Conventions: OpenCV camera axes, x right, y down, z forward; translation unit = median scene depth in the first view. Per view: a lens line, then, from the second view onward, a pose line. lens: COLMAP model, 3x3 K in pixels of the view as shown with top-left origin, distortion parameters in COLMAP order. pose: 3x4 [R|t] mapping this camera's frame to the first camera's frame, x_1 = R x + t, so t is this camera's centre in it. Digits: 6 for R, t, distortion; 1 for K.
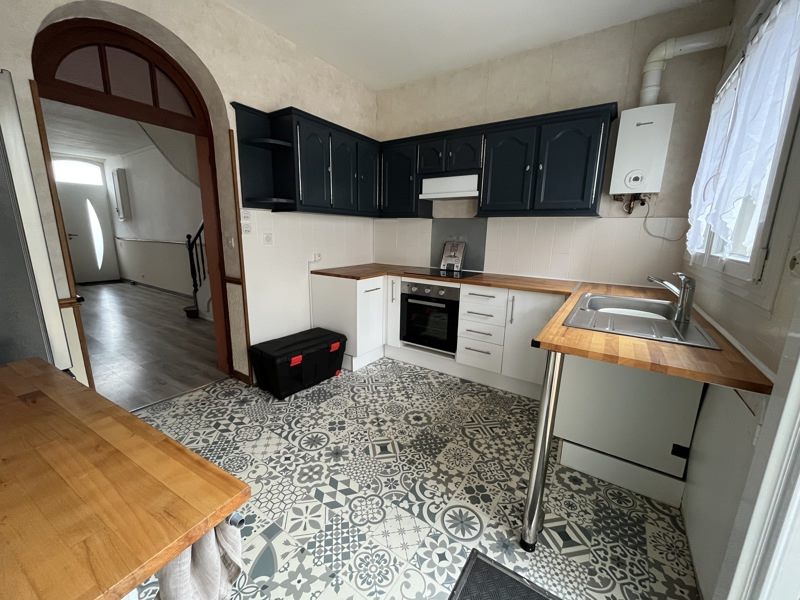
lens RADIAL K [[321.9, 0, 400.2], [0, 321.9, 300.4], [0, 0, 1]] dist [0.004186, 0.000167]
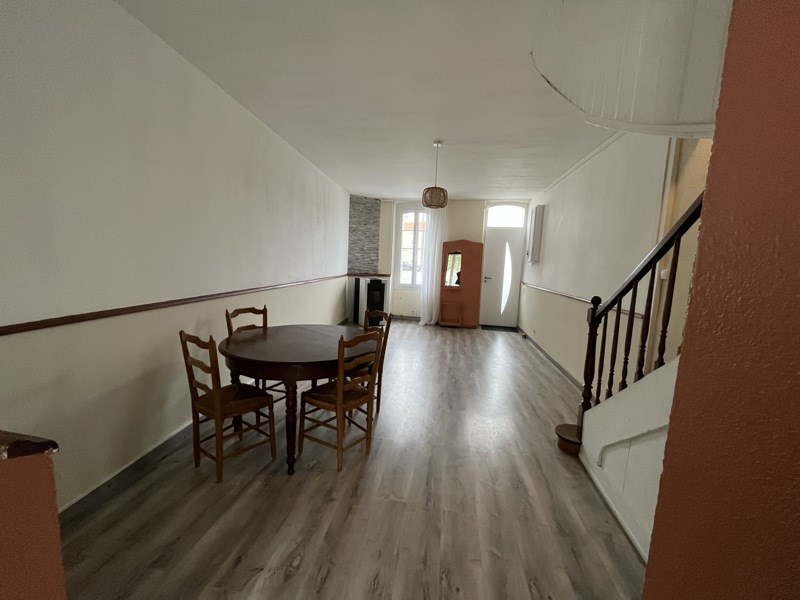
lens RADIAL K [[321.9, 0, 398.9], [0, 321.9, 299.6], [0, 0, 1]] dist [0.004186, 0.000167]
pose [[0.416444, 0.109541, -0.902538, -0.222142], [-0.223330, 0.974624, 0.015242, -0.091863], [0.881305, 0.195217, 0.430340, 0.344535]]
